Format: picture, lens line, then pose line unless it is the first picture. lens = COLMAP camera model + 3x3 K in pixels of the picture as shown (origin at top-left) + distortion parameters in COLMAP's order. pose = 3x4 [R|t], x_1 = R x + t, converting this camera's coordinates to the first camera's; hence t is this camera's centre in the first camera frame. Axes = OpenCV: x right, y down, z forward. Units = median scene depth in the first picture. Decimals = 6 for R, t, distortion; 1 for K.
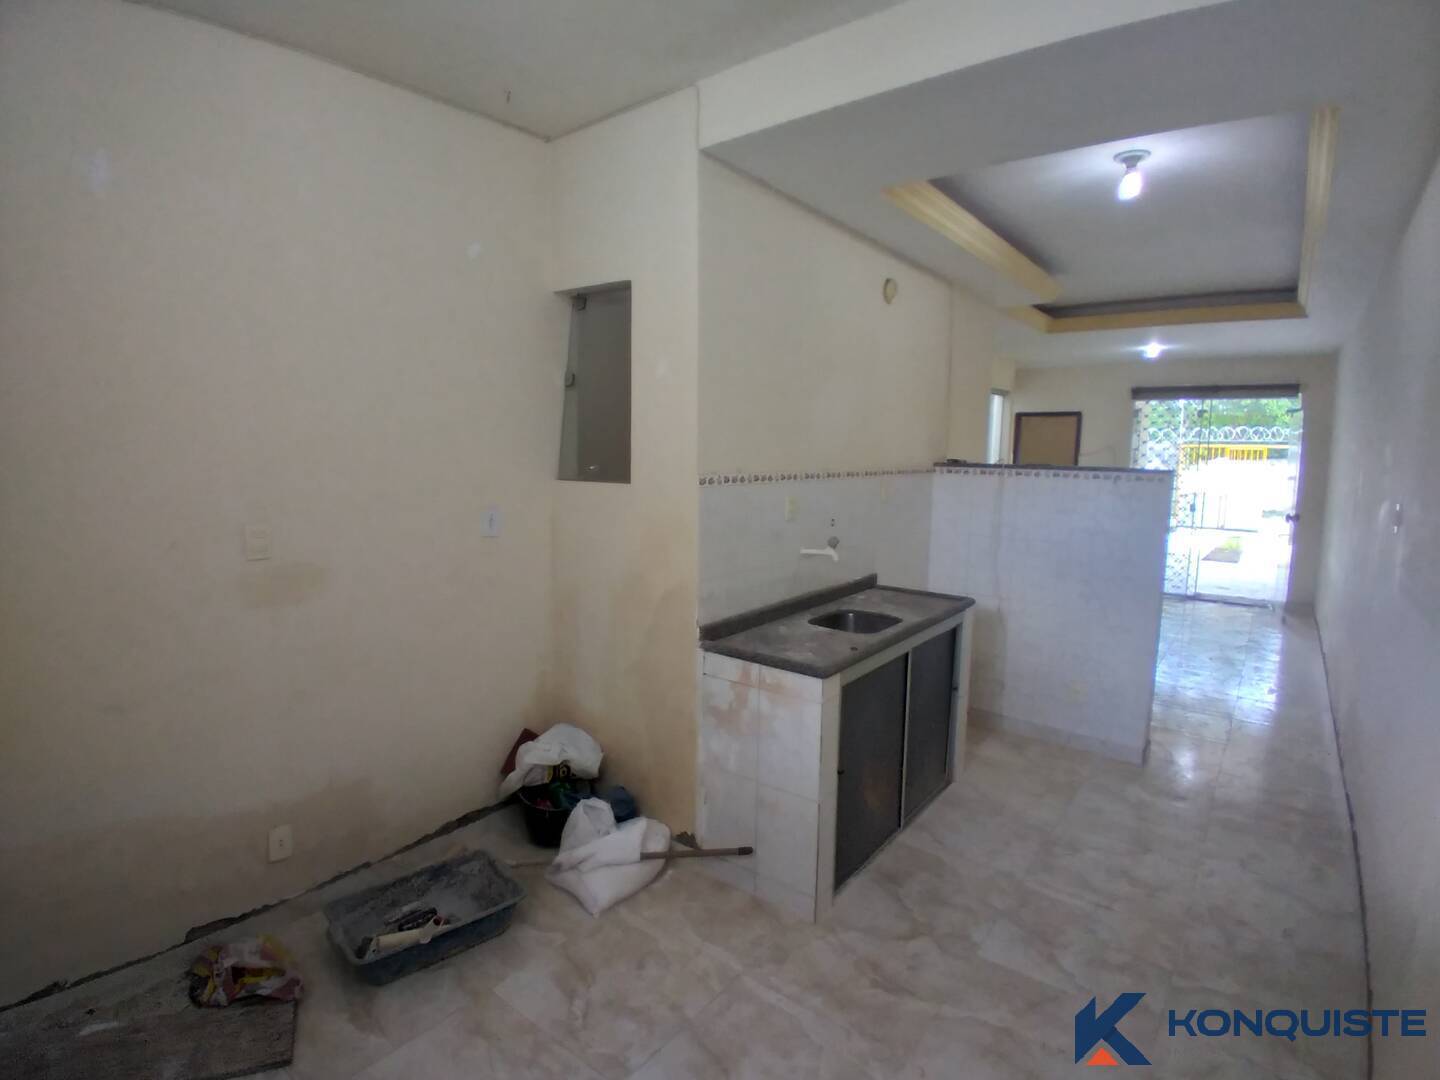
lens RADIAL K [[719.5, 0, 718.8], [0, 719.5, 534.9], [0, 0, 1]] dist [0.020475, -0.055489]
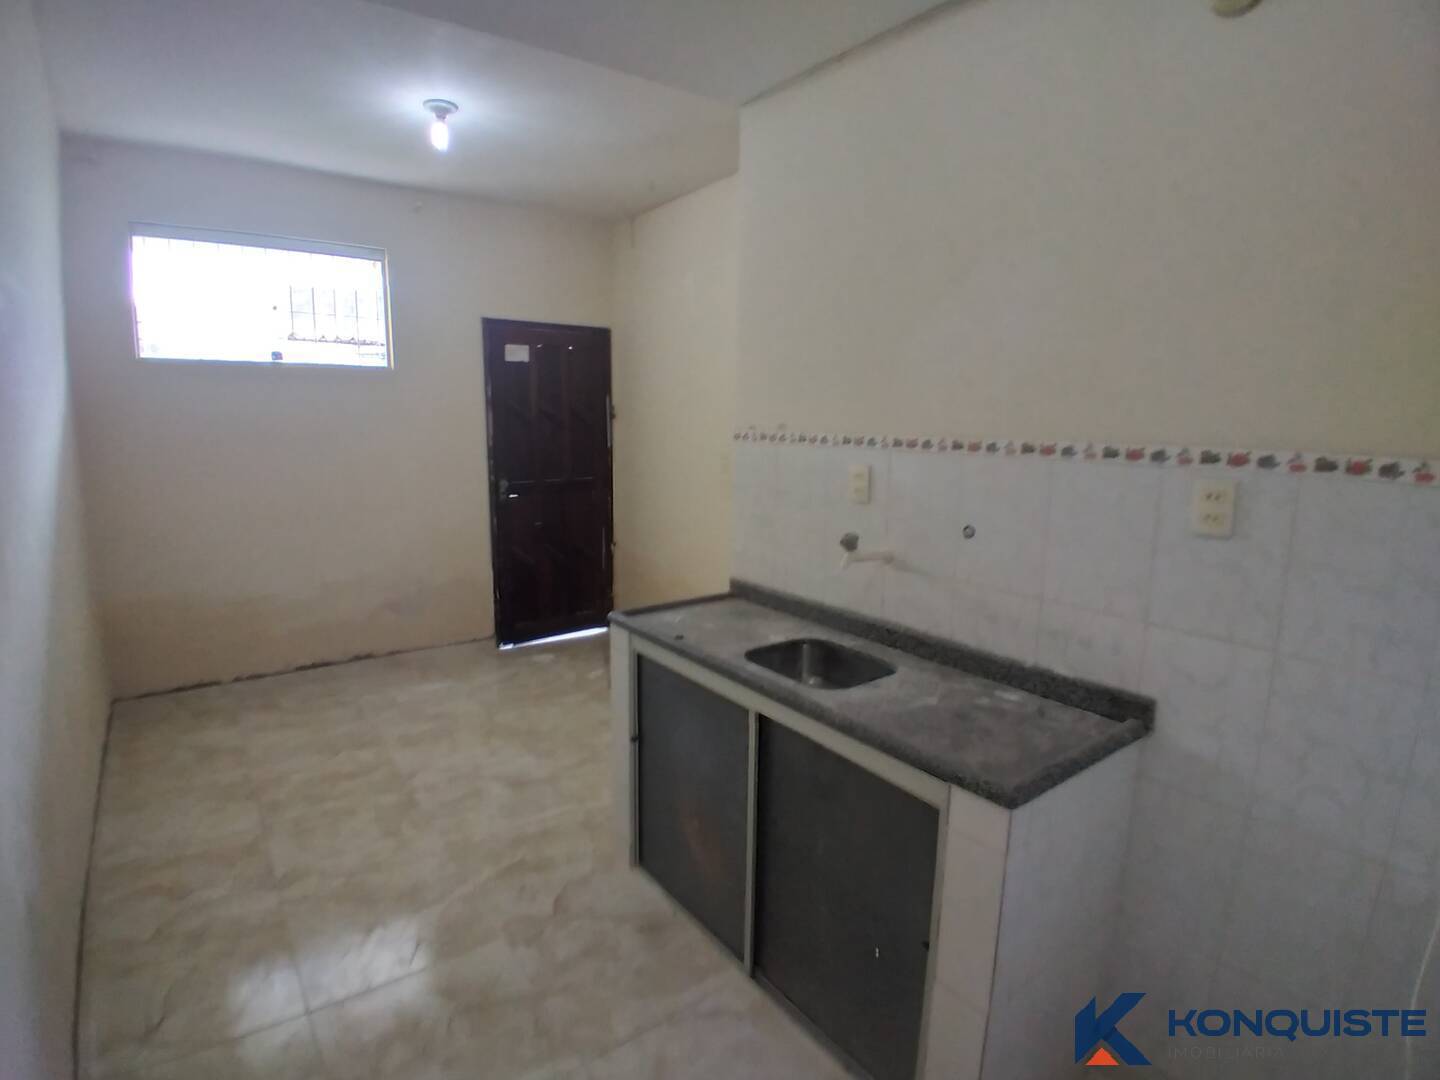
lens RADIAL K [[719.5, 0, 718.8], [0, 719.5, 534.9], [0, 0, 1]] dist [0.020475, -0.055489]
pose [[-0.260422, 0.166203, -0.951082, 0.944443], [-0.106429, 0.974127, 0.199372, -0.135486], [0.959611, 0.153143, -0.235996, 1.214765]]
